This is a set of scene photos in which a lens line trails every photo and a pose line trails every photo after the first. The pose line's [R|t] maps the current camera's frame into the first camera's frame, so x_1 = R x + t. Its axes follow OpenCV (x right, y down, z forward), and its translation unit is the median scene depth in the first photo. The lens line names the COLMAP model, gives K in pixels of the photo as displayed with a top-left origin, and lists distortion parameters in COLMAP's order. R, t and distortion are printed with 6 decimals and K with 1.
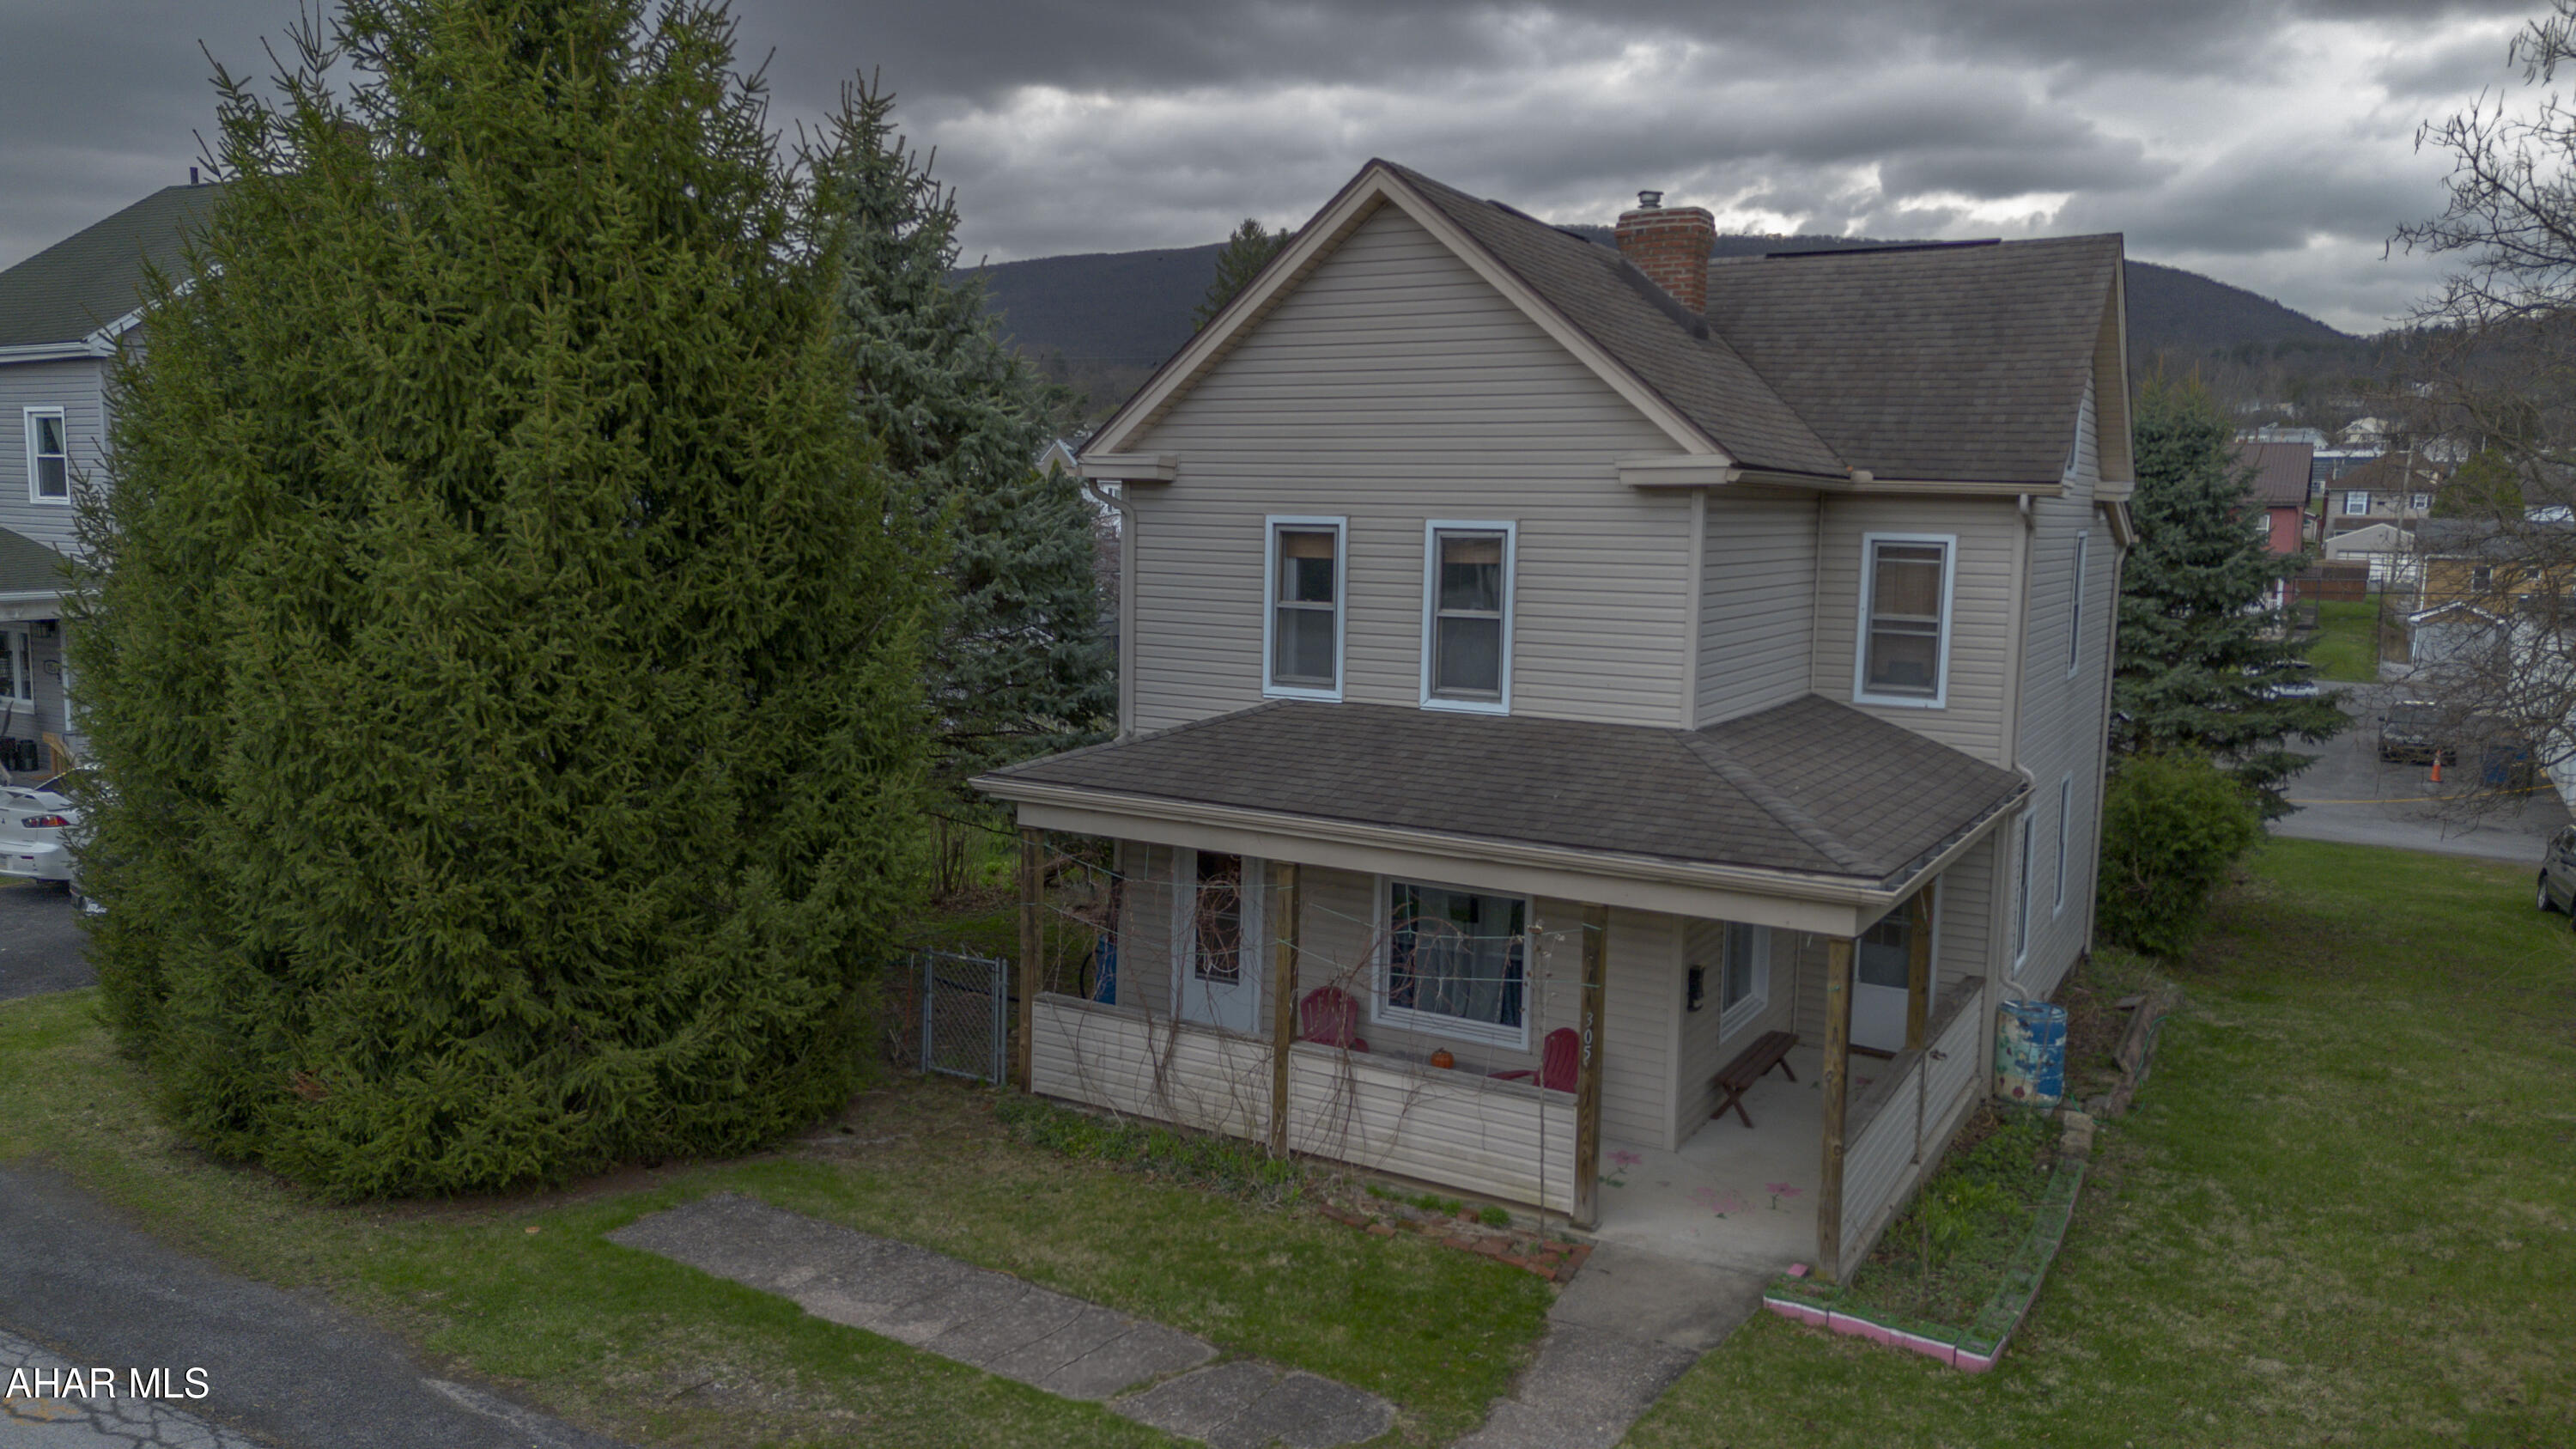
lens RADIAL K [[1840.3, 0, 1287.8], [0, 1840.3, 730.3], [0, 0, 1]] dist [0.037526, -0.009515]
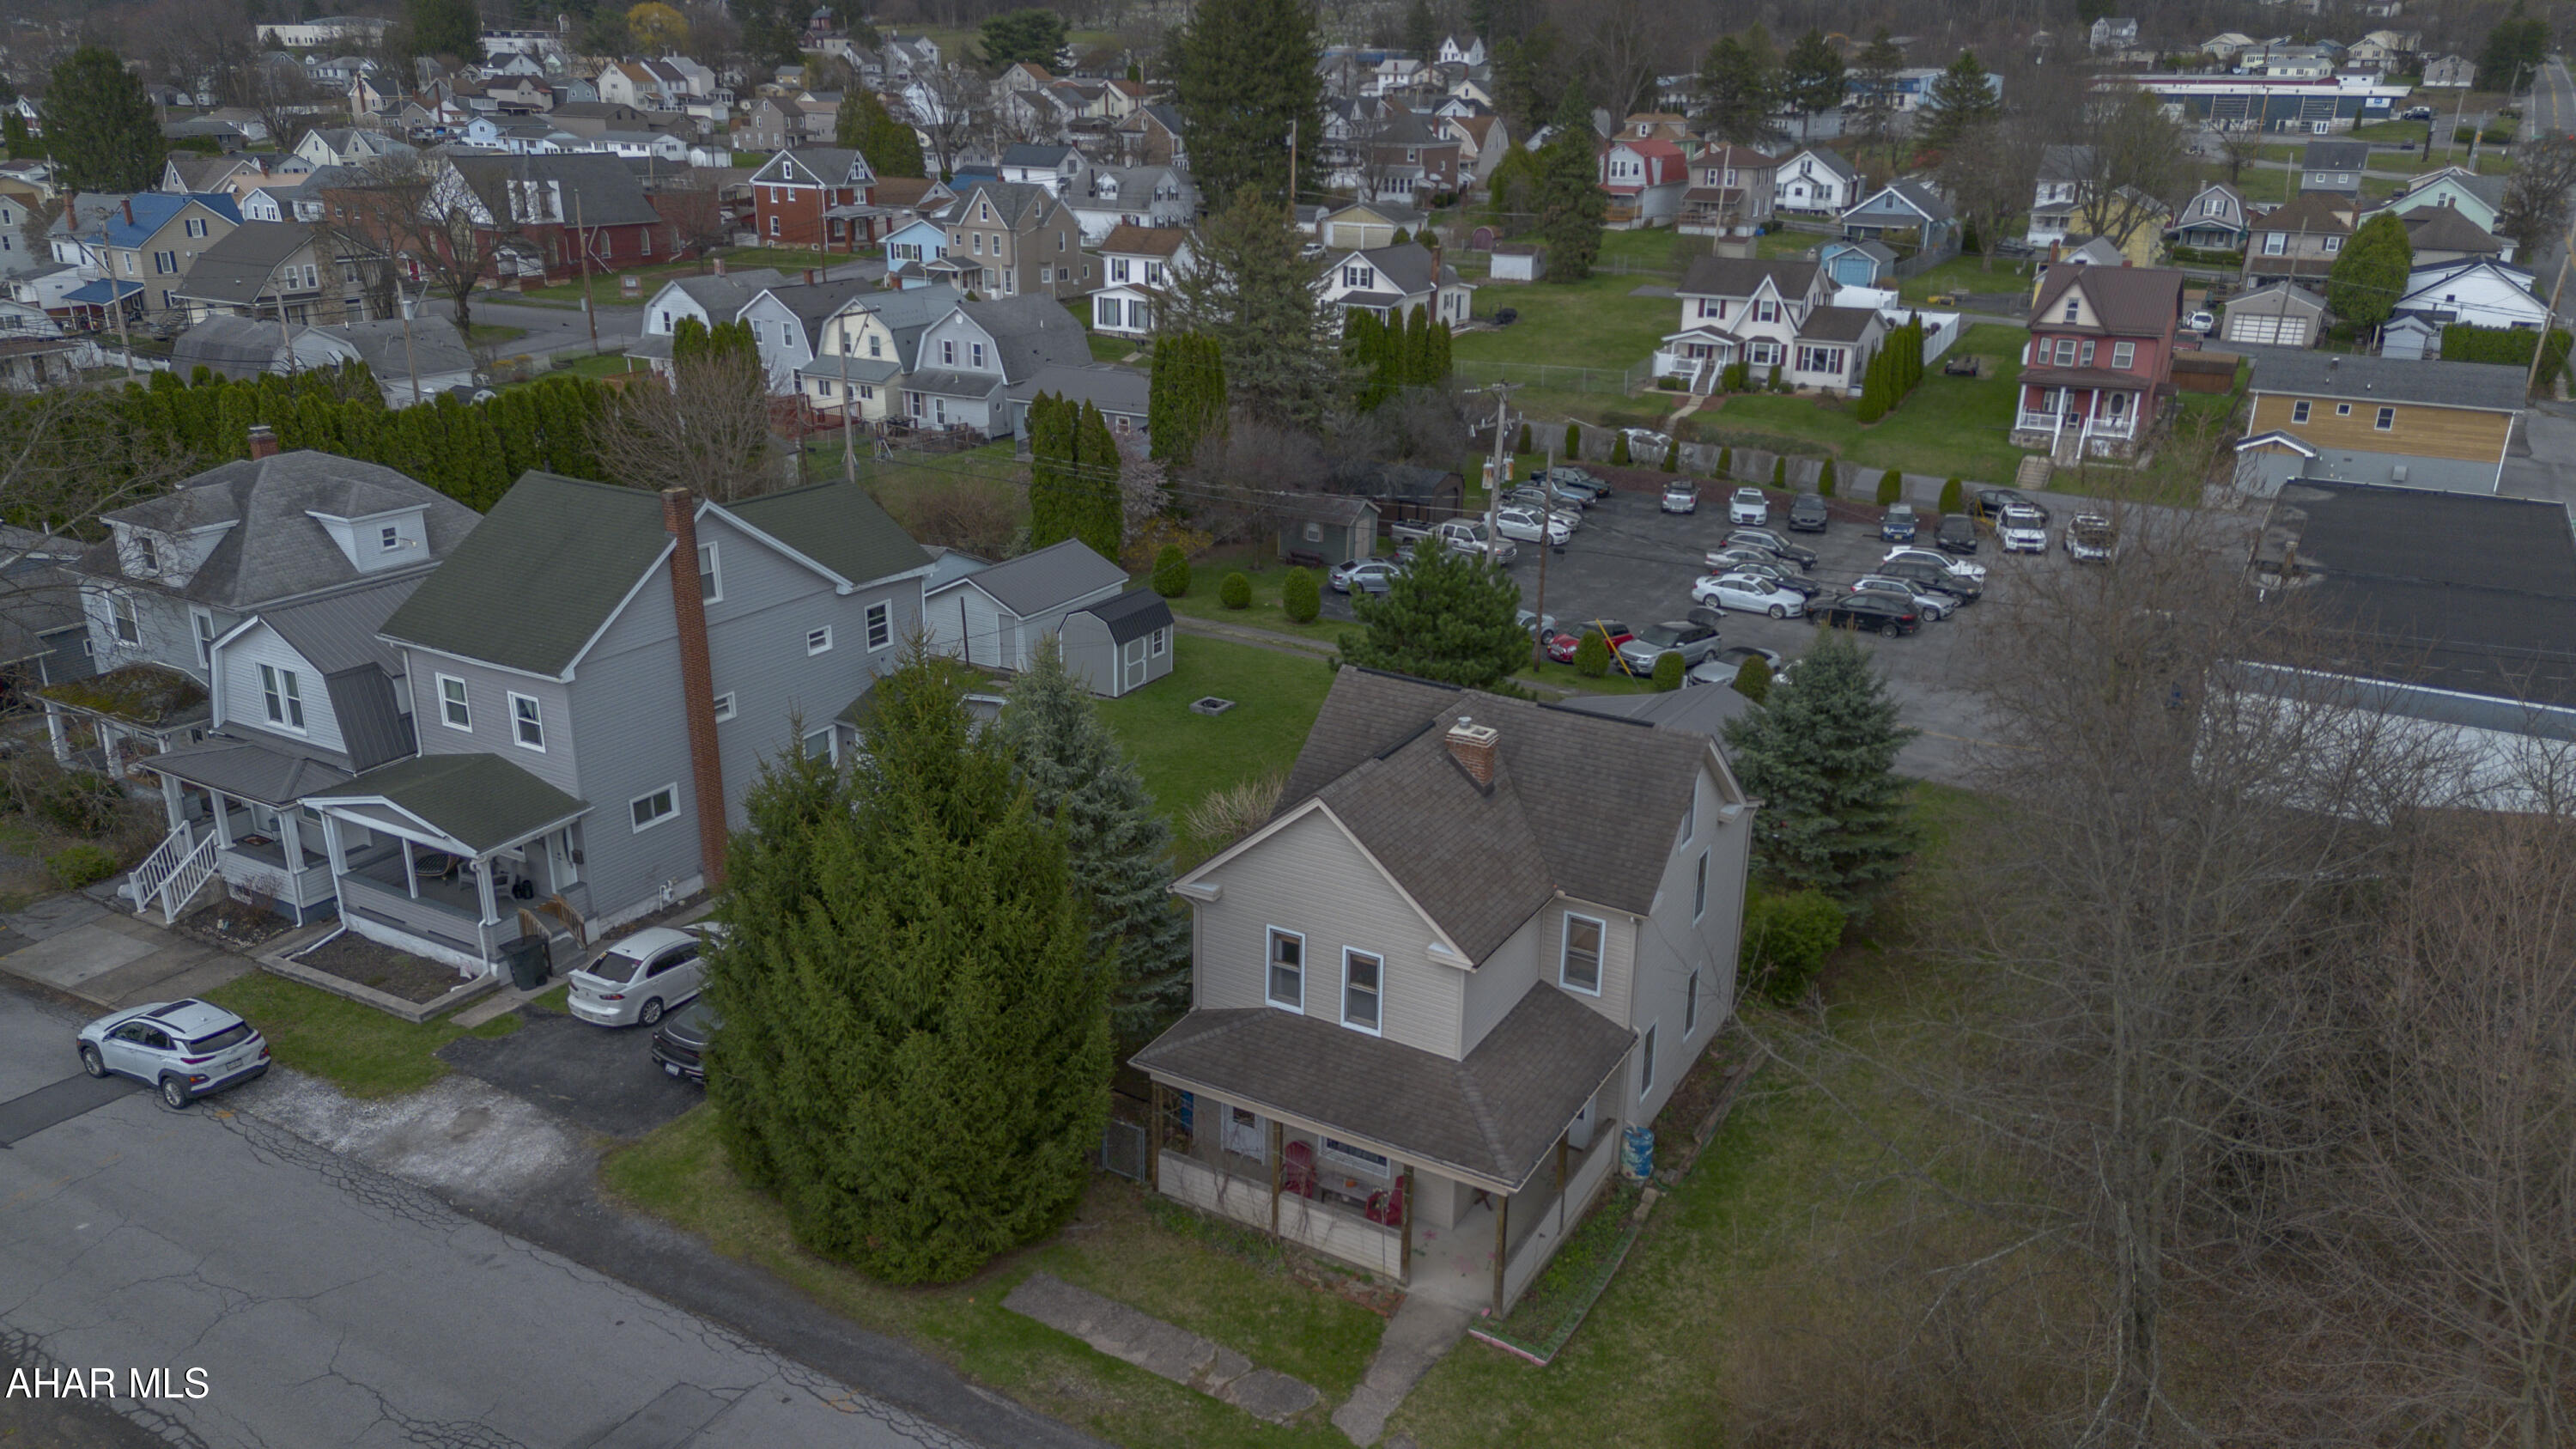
lens RADIAL K [[1840.3, 0, 1288.0], [0, 1840.3, 720.6], [0, 0, 1]] dist [0.037526, -0.009515]
pose [[0.999964, -0.006276, 0.005710, 0.002737], [0.004926, 0.977373, 0.211467, -0.933604], [-0.006908, -0.211431, 0.977368, -1.154744]]
